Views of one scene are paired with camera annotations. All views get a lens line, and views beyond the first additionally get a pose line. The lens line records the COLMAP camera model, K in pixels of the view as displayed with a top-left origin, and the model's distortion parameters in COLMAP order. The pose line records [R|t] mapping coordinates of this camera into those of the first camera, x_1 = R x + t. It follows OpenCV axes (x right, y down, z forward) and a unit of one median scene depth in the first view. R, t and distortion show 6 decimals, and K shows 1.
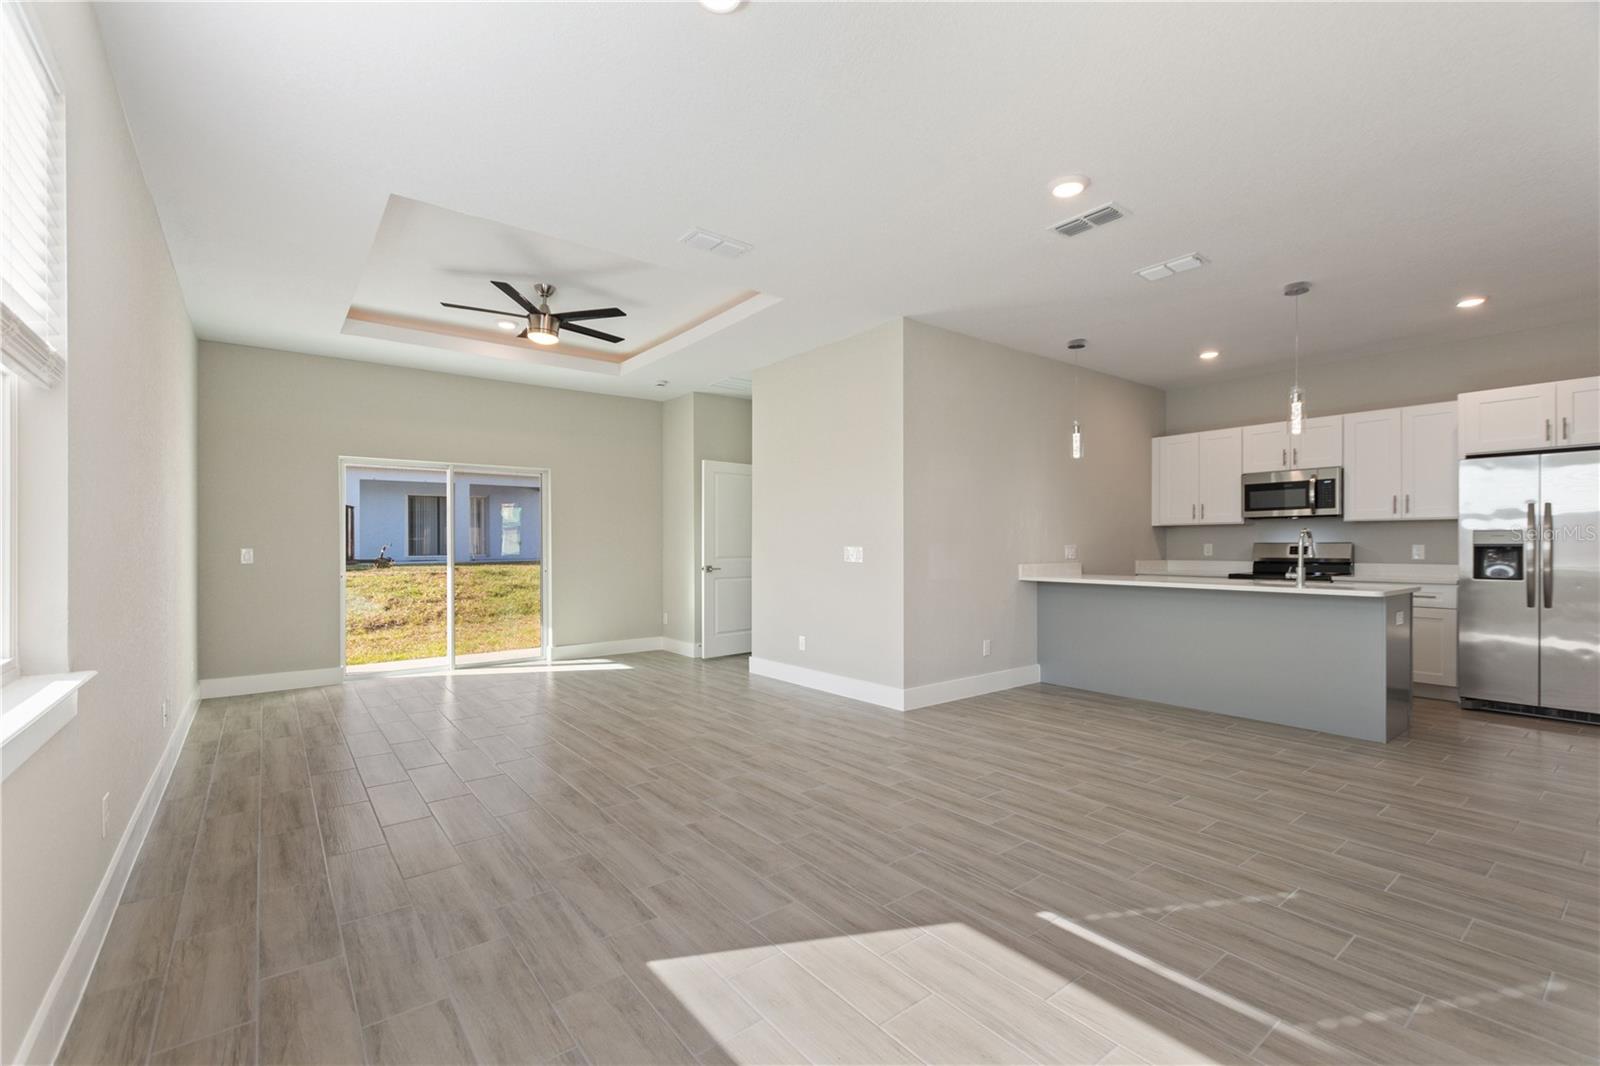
lens RADIAL K [[692.4, 0, 803.9], [0, 692.4, 543.5], [0, 0, 1]] dist [0.001479, -0.000975]
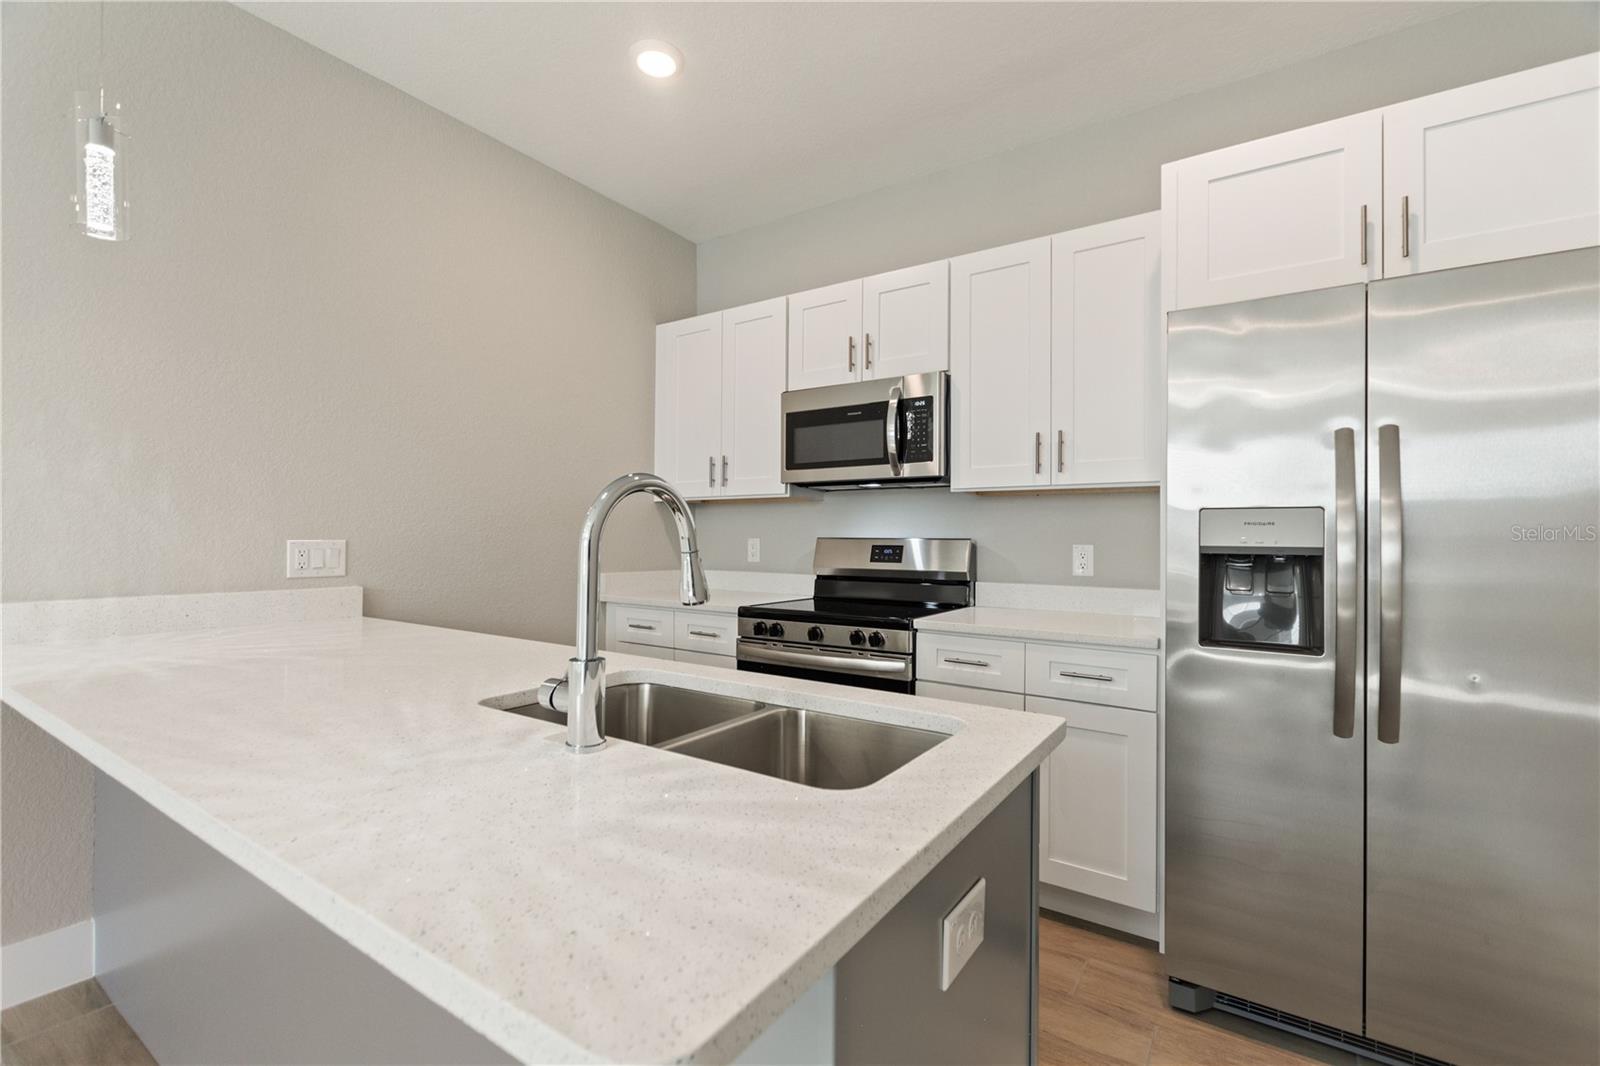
lens RADIAL K [[695.6, 0, 804.3], [0, 695.6, 531.2], [0, 0, 1]] dist [0.001754, 0.000497]
pose [[0.946571, 0.011841, 0.322278, 0.543841], [-0.010277, 0.999926, -0.006553, -0.002277], [-0.322332, 0.002891, 0.946622, 0.600549]]
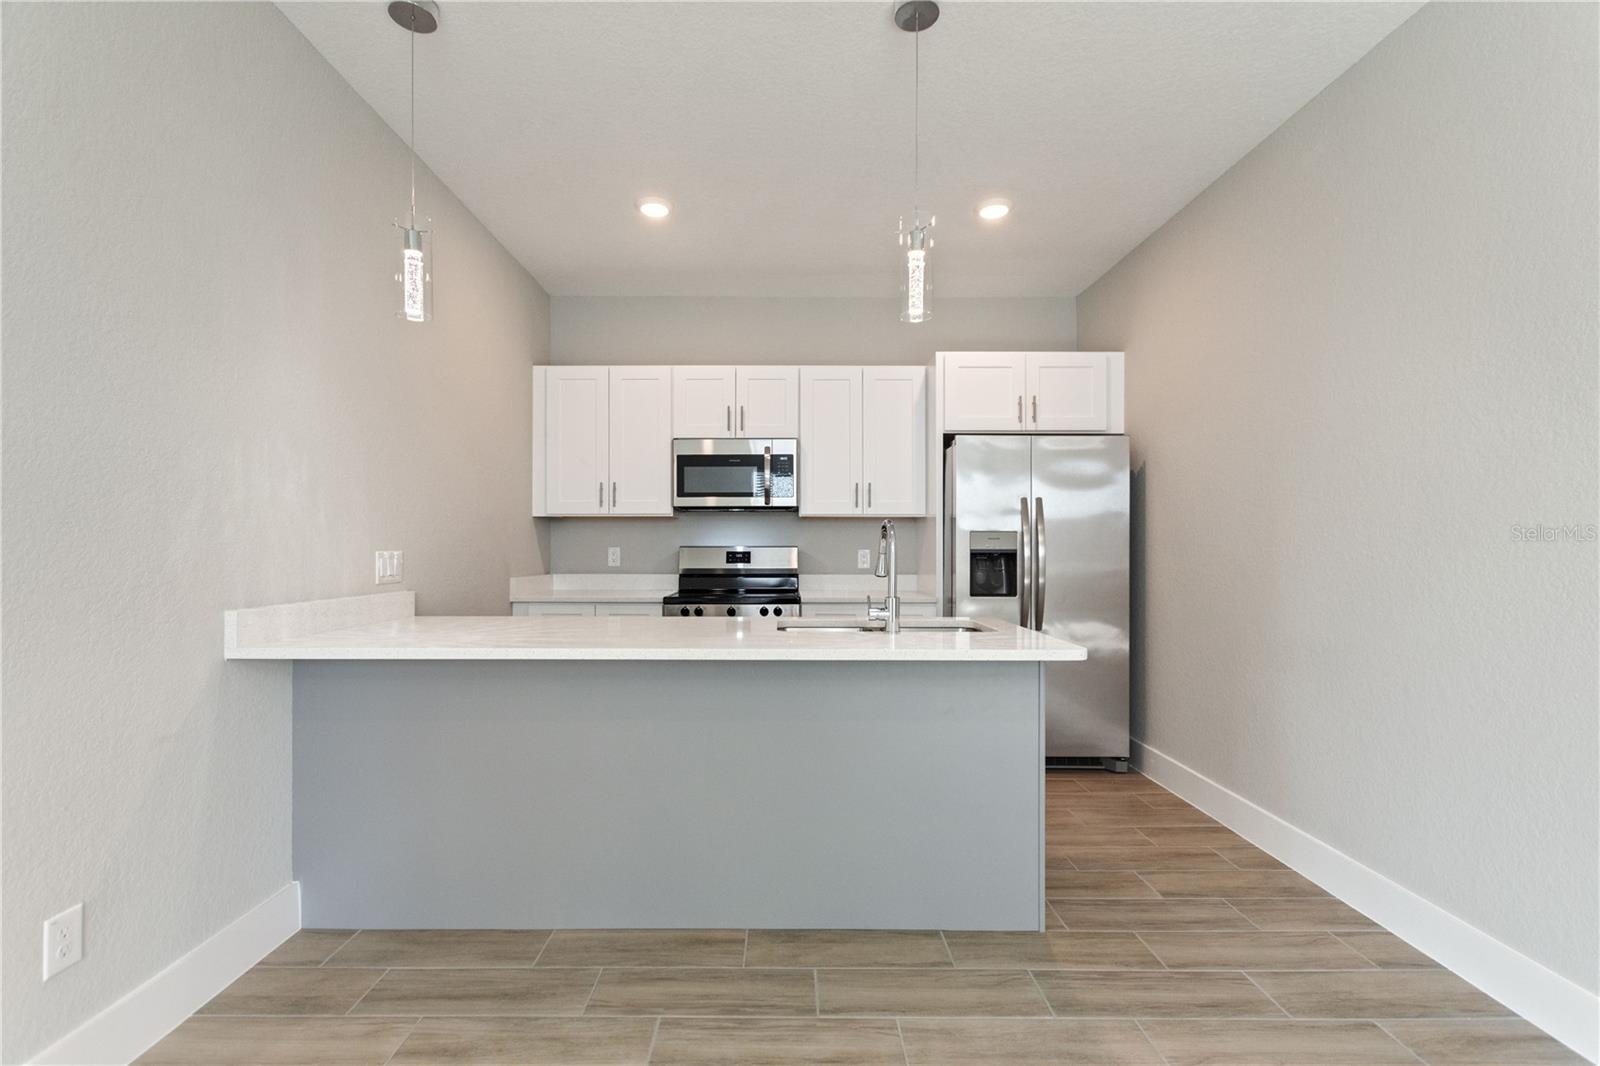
lens RADIAL K [[695.9, 0, 782.3], [0, 695.9, 544.6], [0, 0, 1]] dist [-0.001050, -0.000182]
pose [[0.615412, 0.004422, 0.788193, 0.208598], [-0.004204, 0.999988, -0.002328, -0.001483], [-0.788194, -0.001881, 0.615424, 0.577735]]
